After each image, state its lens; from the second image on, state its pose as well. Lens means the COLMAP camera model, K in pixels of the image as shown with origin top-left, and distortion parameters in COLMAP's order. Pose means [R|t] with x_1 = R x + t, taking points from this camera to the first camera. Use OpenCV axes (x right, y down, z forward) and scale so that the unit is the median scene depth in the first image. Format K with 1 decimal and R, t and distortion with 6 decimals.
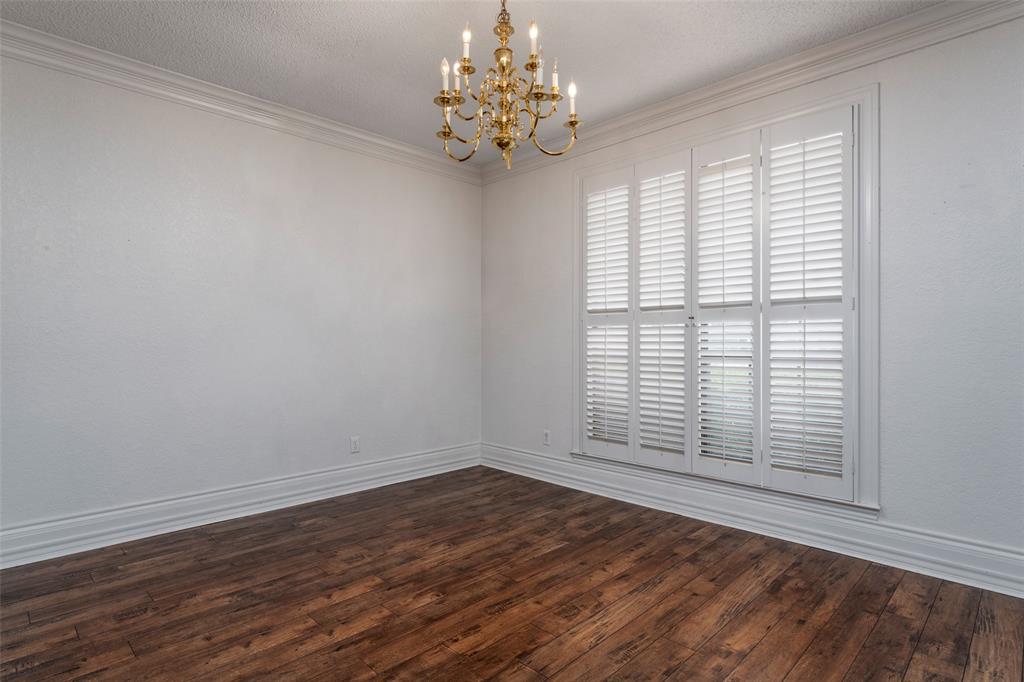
lens RADIAL K [[542.0, 0, 520.1], [0, 542.0, 338.9], [0, 0, 1]] dist [-0.000766, -0.000603]
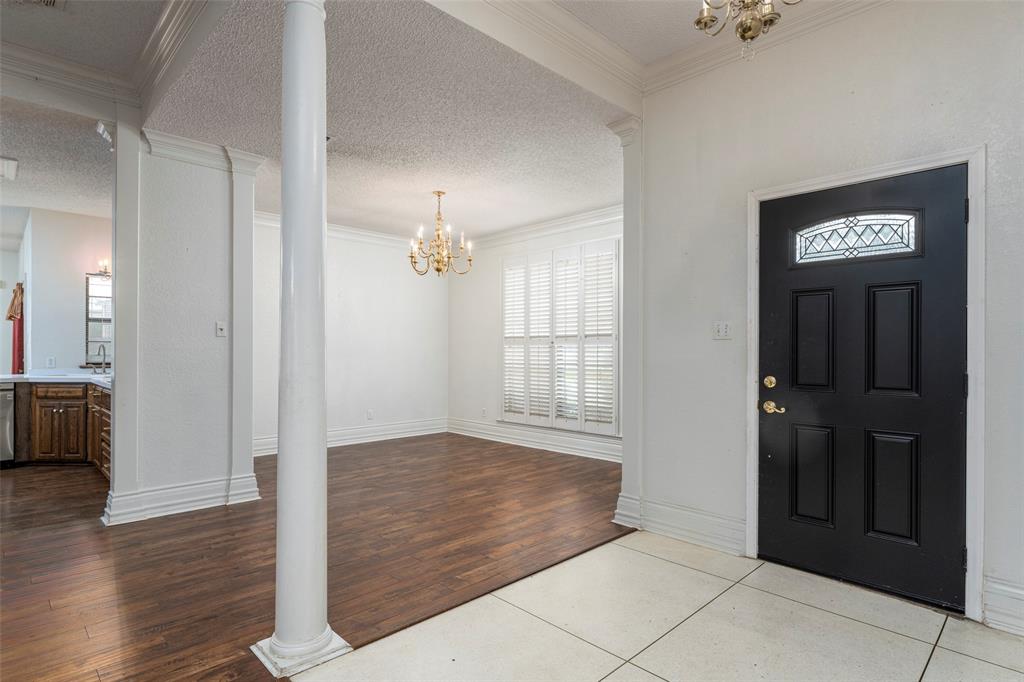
lens RADIAL K [[542.0, 0, 508.8], [0, 542.0, 342.6], [0, 0, 1]] dist [-0.000766, -0.000603]
pose [[0.999661, -0.001353, -0.026001, 0.217931], [0.001105, 0.999954, -0.009538, -0.021956], [0.026013, 0.009506, 0.999616, -0.856628]]
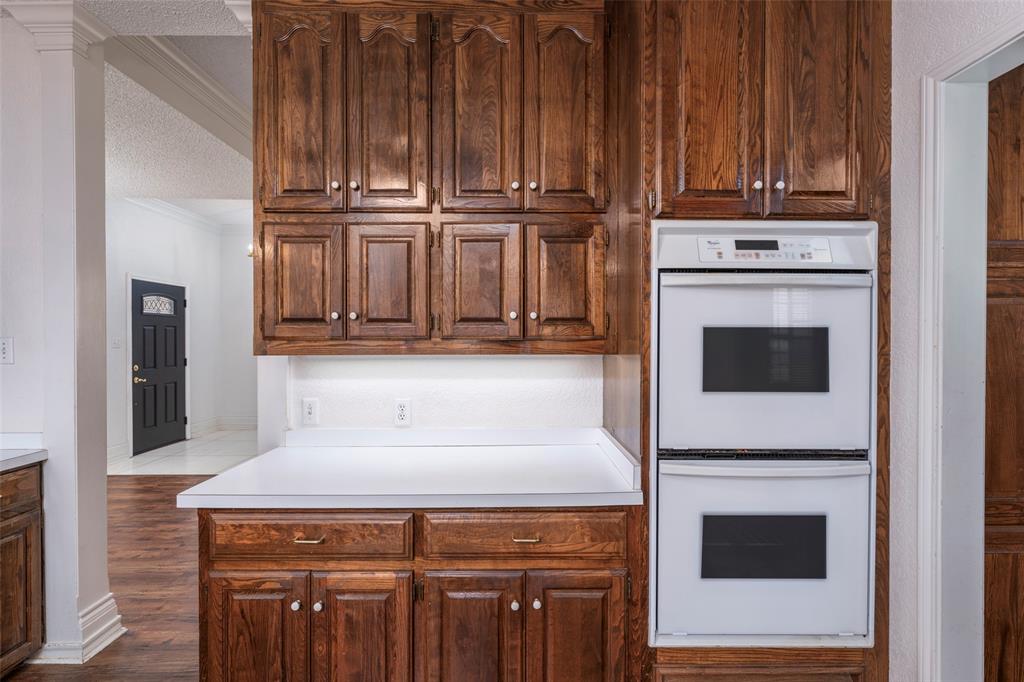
lens RADIAL K [[475.3, 0, 517.7], [0, 475.3, 338.5], [0, 0, 1]] dist [-0.002342, -0.000112]
pose [[-0.707653, -0.001988, 0.706557, -1.437971], [0.003615, 0.999973, 0.006434, -0.071030], [-0.706551, 0.007107, -0.707627, 0.273460]]
